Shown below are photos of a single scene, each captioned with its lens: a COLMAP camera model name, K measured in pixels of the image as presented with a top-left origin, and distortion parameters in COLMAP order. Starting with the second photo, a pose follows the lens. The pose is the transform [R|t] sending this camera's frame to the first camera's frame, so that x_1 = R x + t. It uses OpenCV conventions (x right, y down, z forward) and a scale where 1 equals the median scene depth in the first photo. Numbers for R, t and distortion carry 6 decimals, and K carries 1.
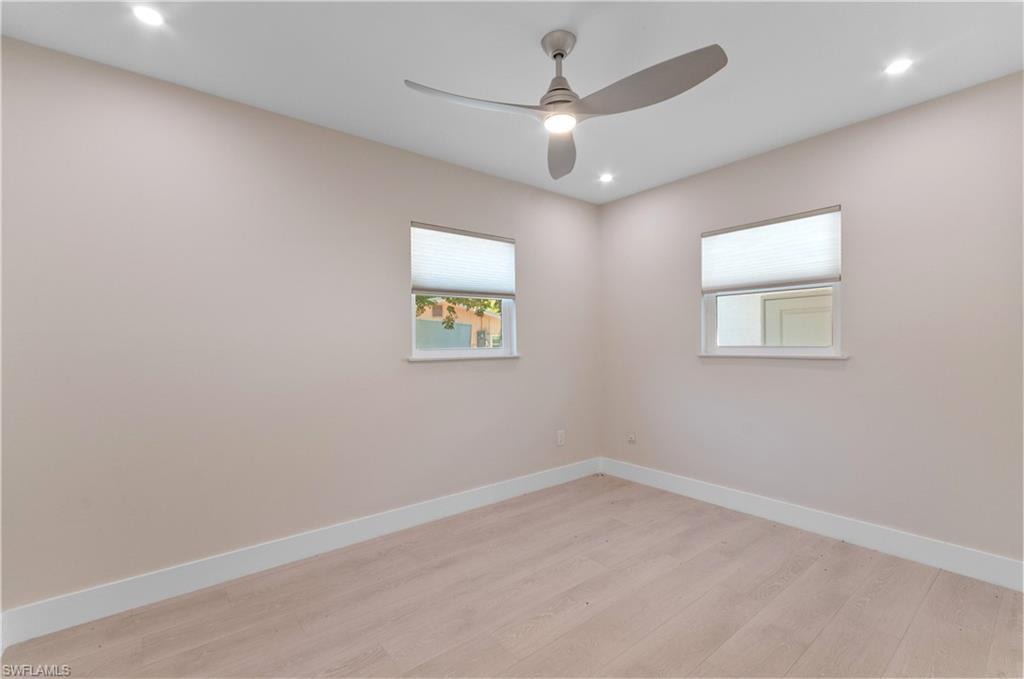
lens RADIAL K [[446.5, 0, 512.0], [0, 446.5, 339.5], [0, 0, 1]] dist [0.000027, 0.031736]
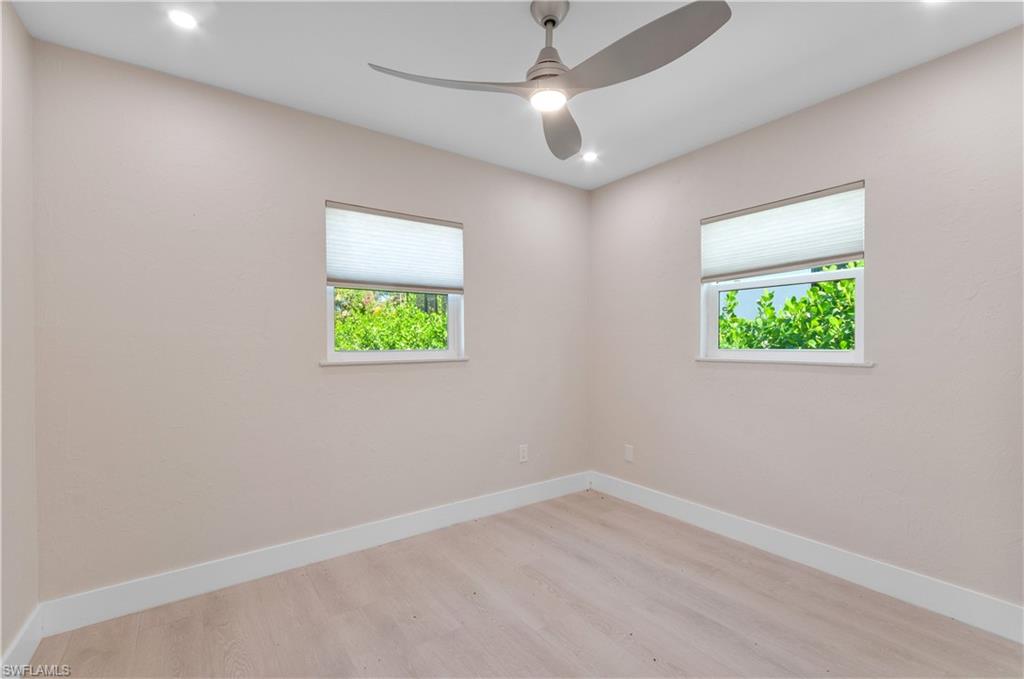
lens RADIAL K [[455.5, 0, 512.0], [0, 455.5, 339.5], [0, 0, 1]] dist [0.047271, 0.000083]
pose [[0.998676, 0.005746, -0.051129, 0.104629], [-0.005761, 0.999983, -0.000138, -0.001152], [0.051128, 0.000432, 0.998692, 0.086913]]
